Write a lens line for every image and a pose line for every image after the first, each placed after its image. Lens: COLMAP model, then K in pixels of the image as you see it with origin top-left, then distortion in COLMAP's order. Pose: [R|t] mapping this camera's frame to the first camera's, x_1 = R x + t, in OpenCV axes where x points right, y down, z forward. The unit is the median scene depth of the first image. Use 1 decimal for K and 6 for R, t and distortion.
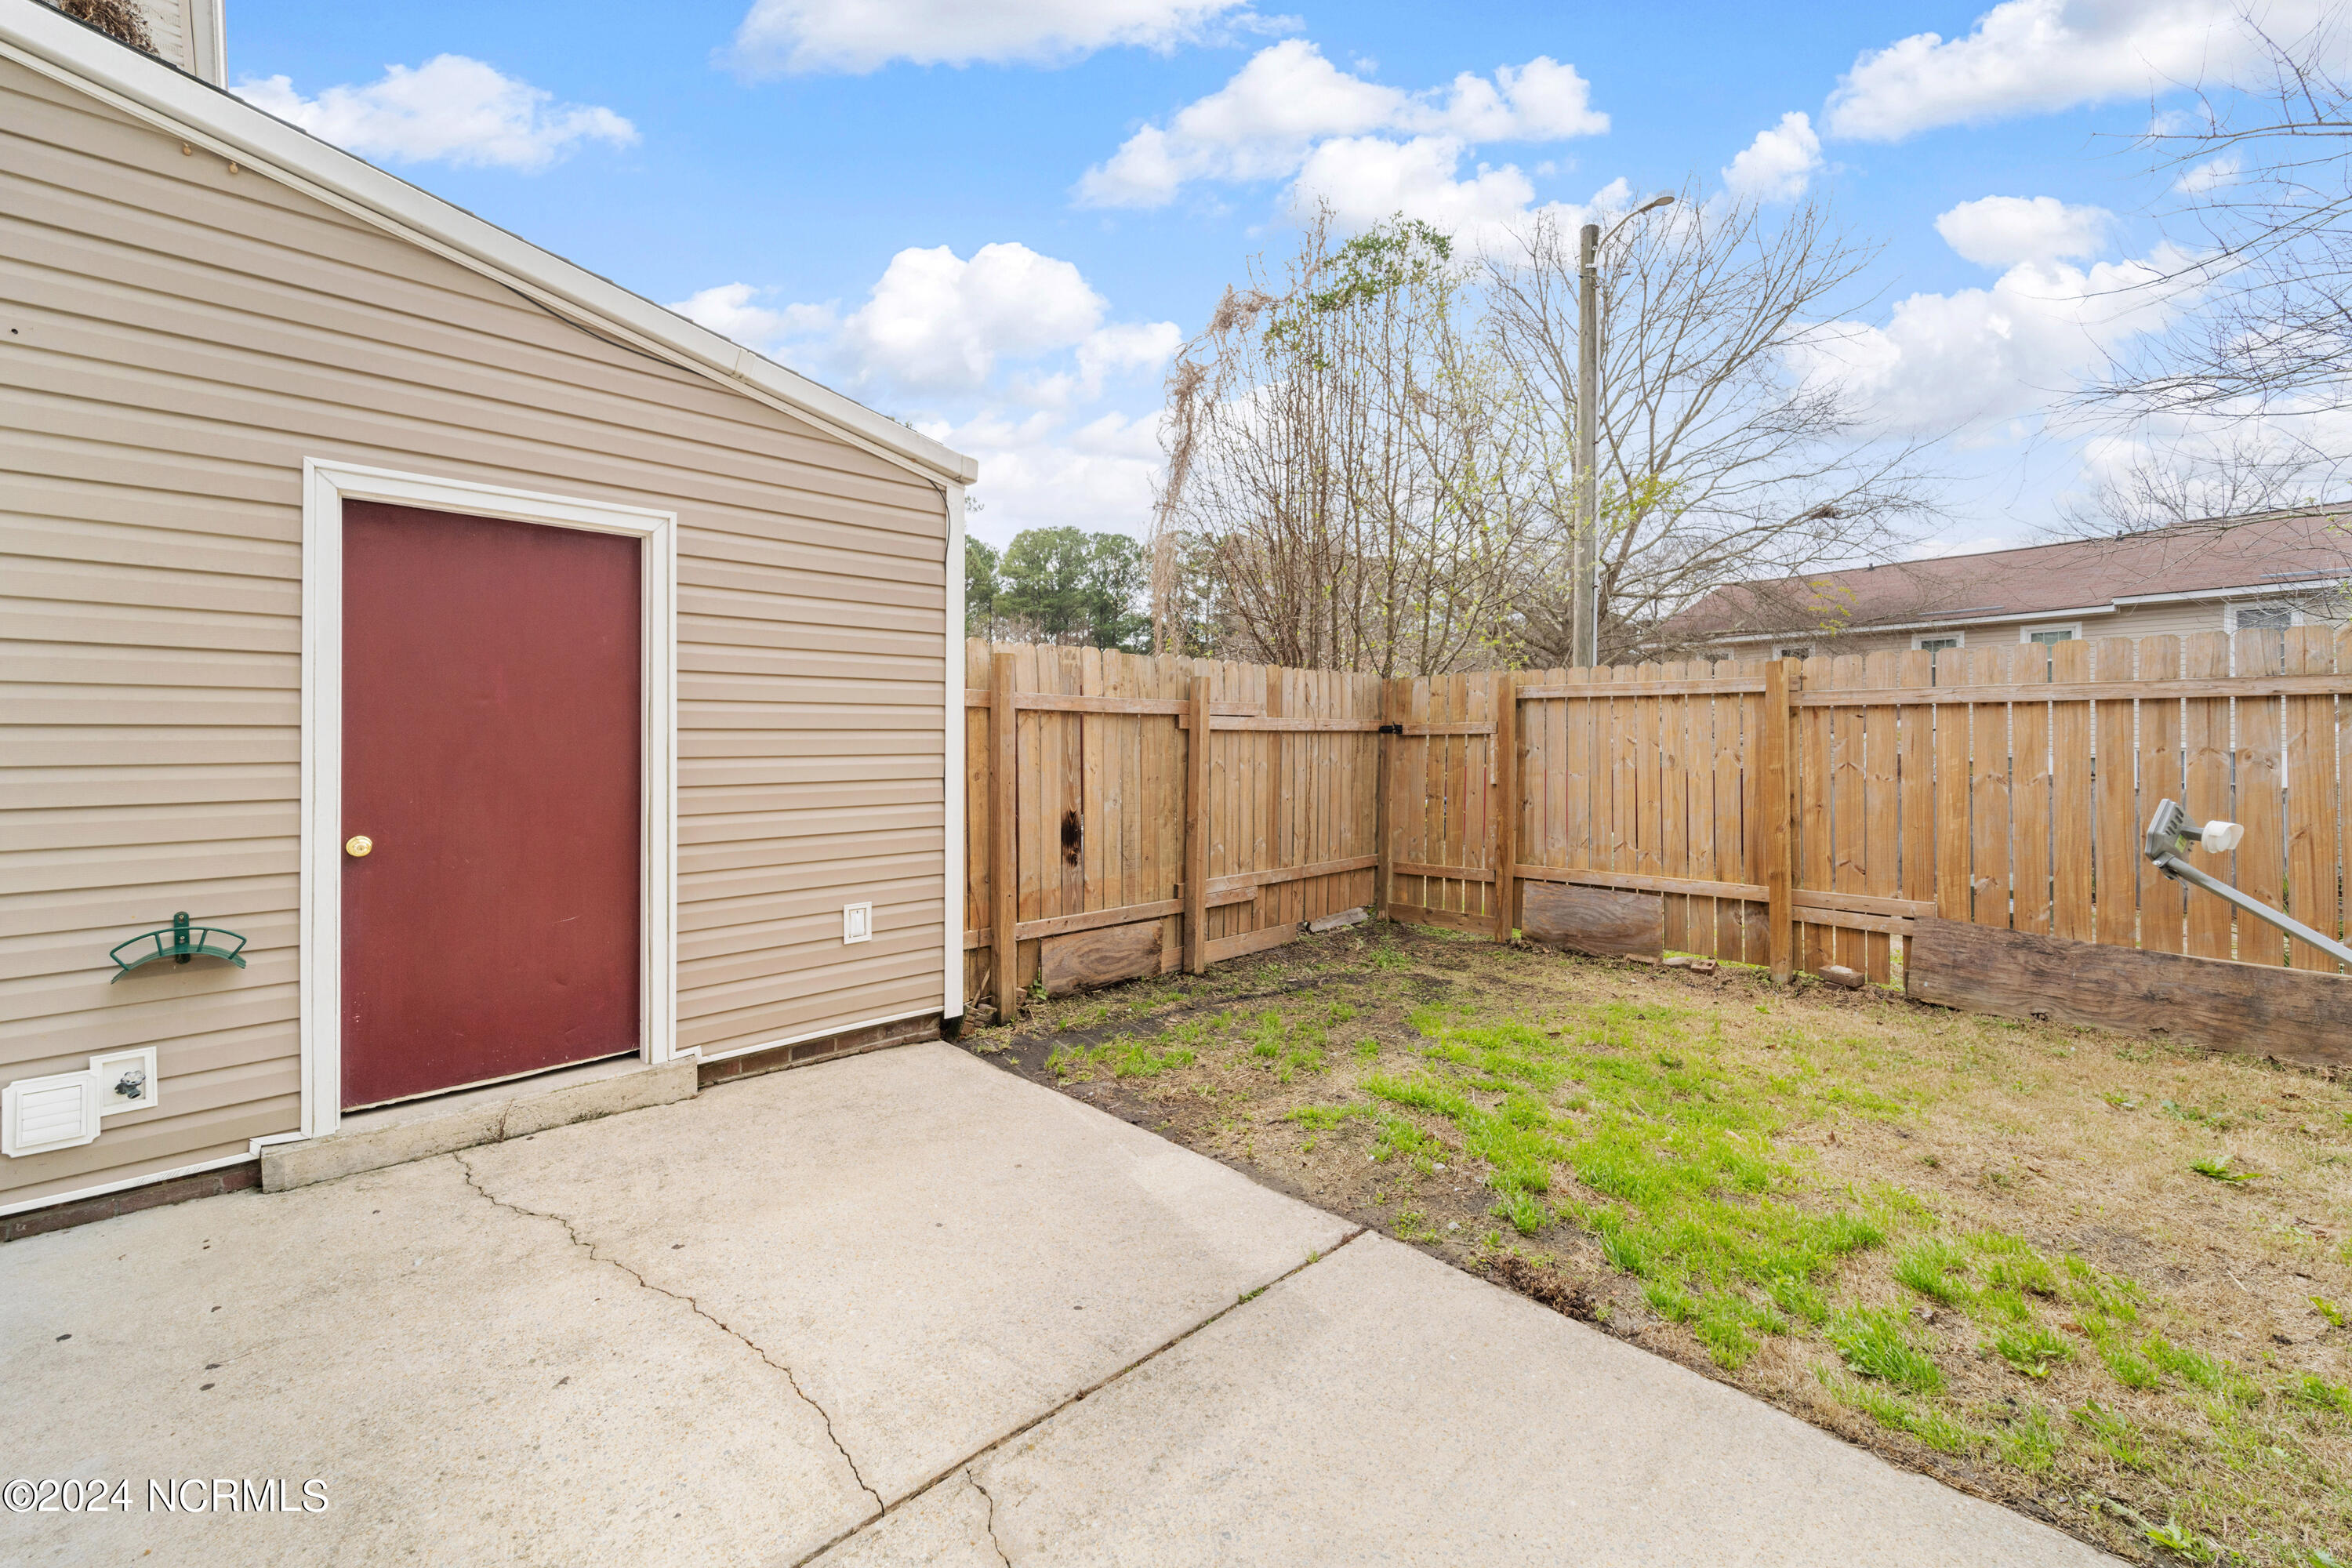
lens RADIAL K [[970.5, 0, 1141.1], [0, 970.5, 745.5], [0, 0, 1]] dist [-0.001458, 0.000794]
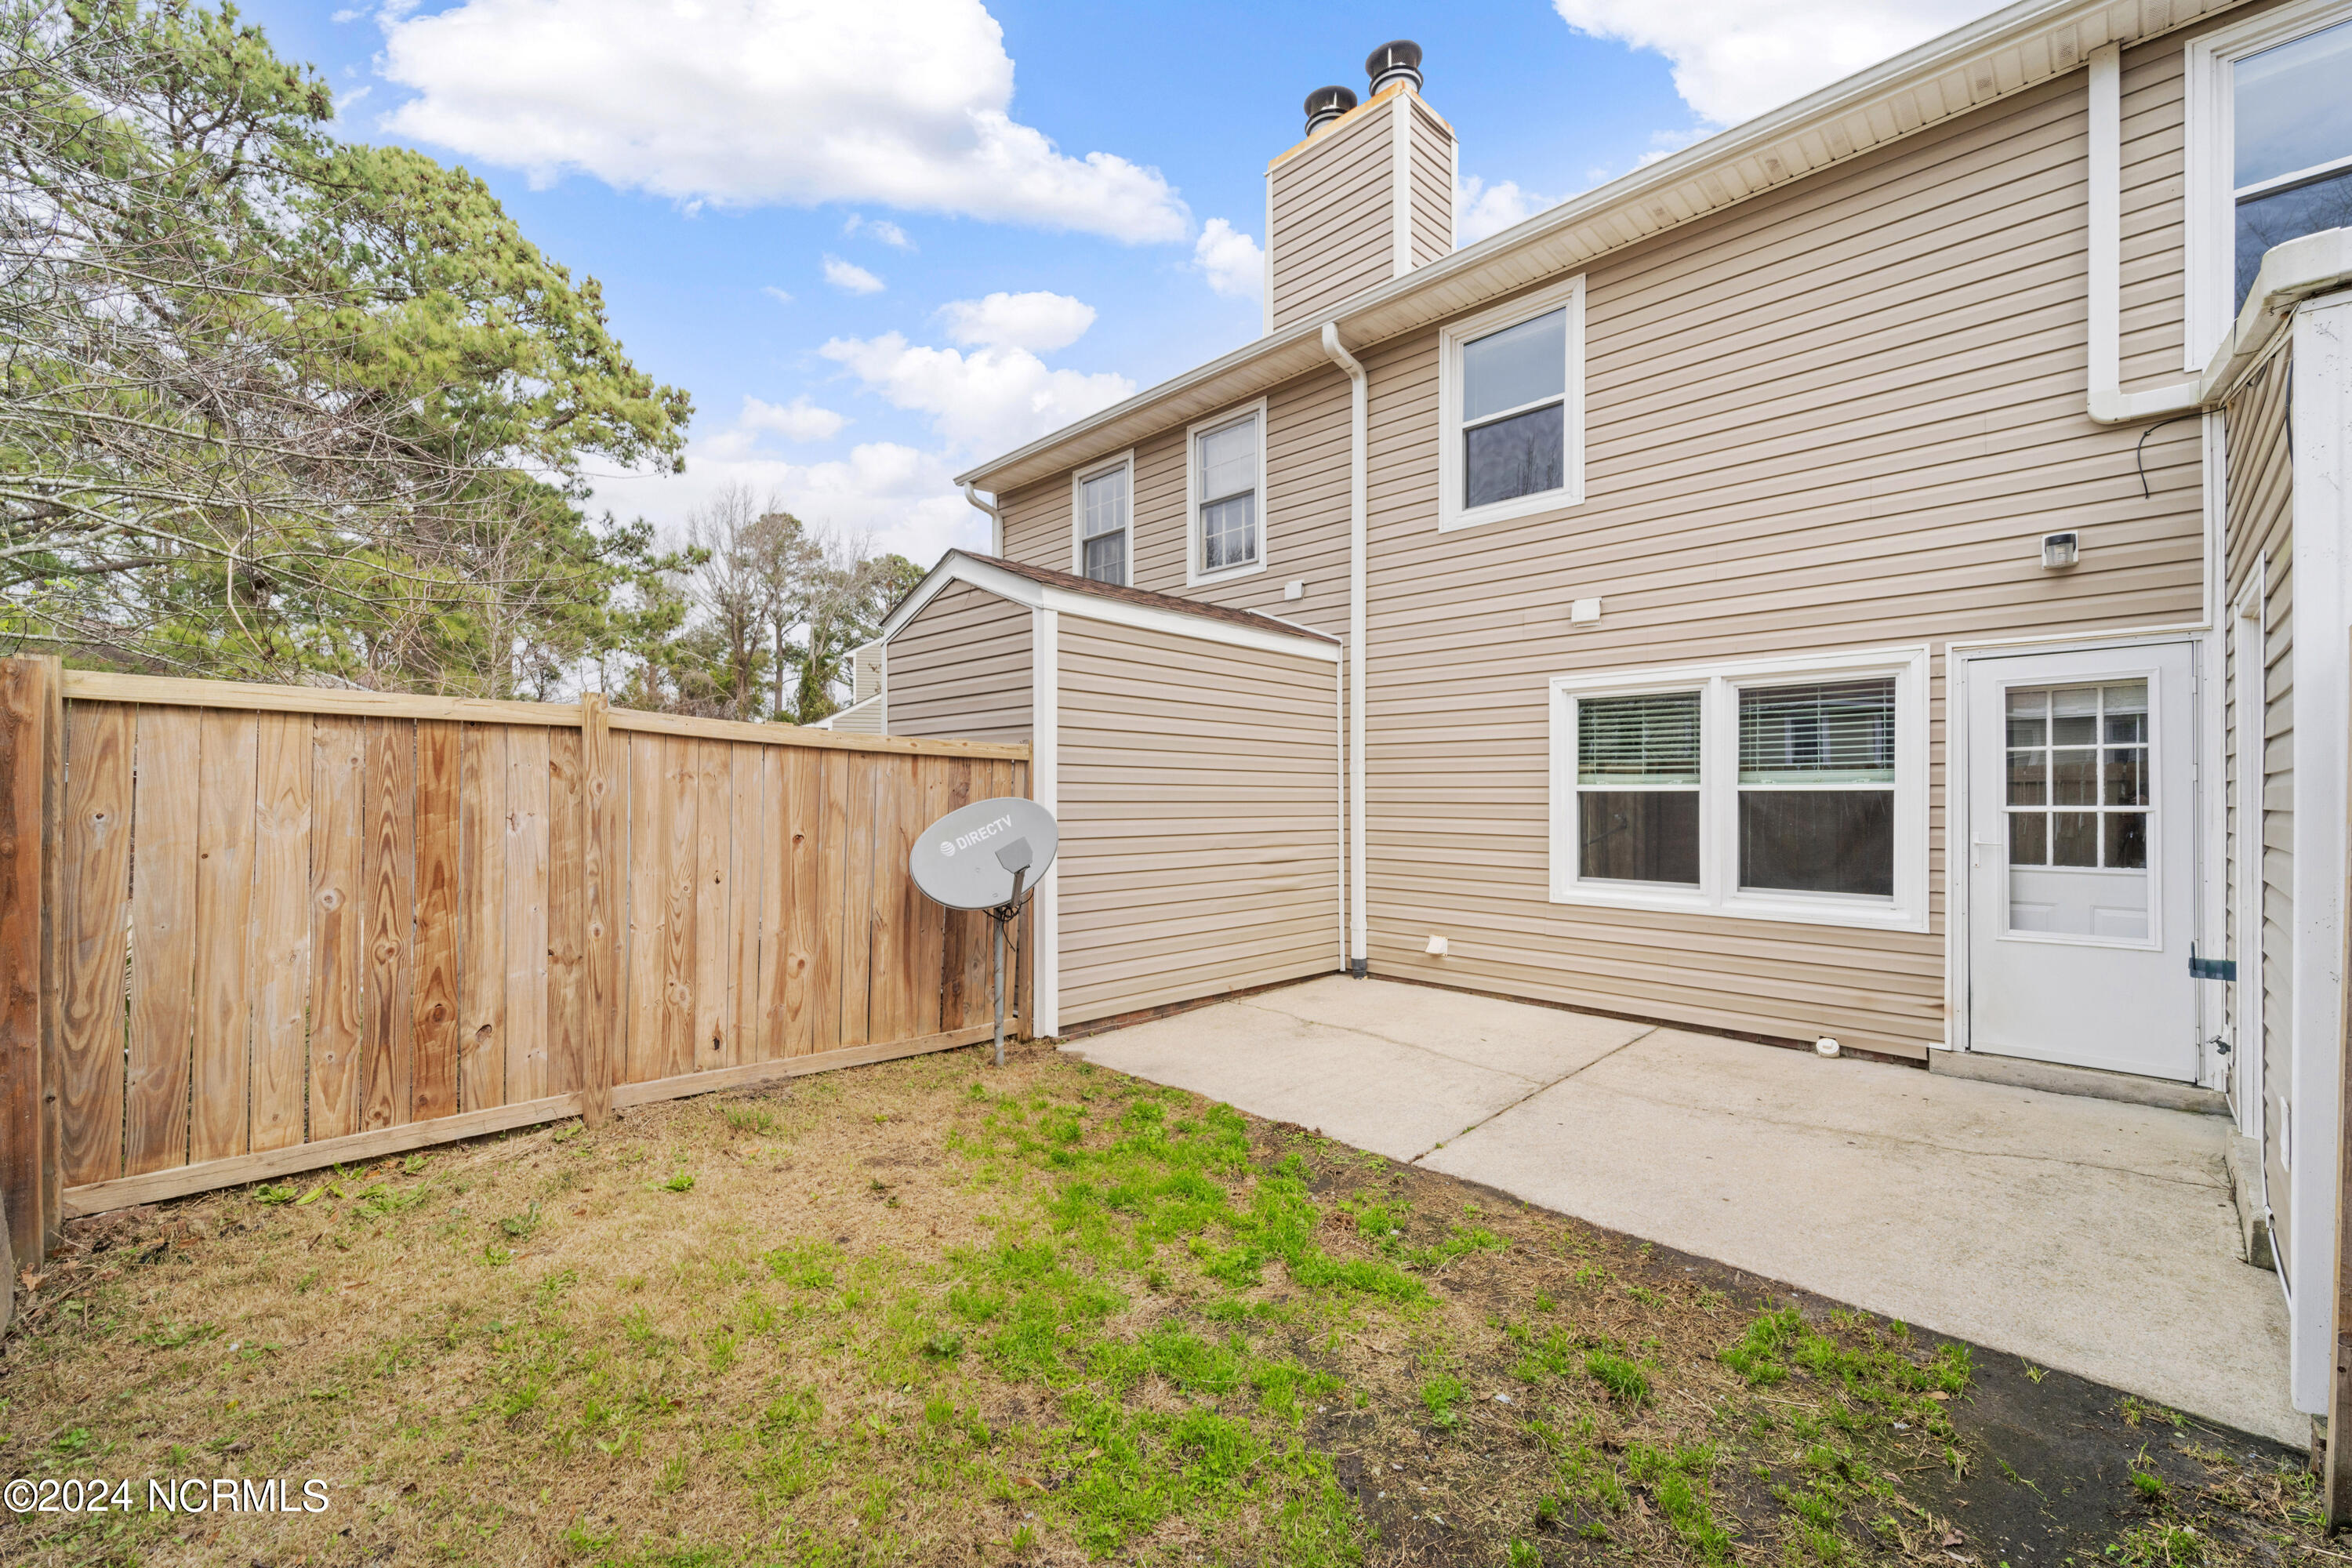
lens RADIAL K [[943.5, 0, 1176.0], [0, 943.5, 784.0], [0, 0, 1]] dist [0.000674, -0.000244]
pose [[-0.999568, -0.005621, -0.028863, 0.573949], [-0.005287, 0.999918, -0.011623, -0.026512], [0.028926, -0.011465, -0.999516, 2.219708]]
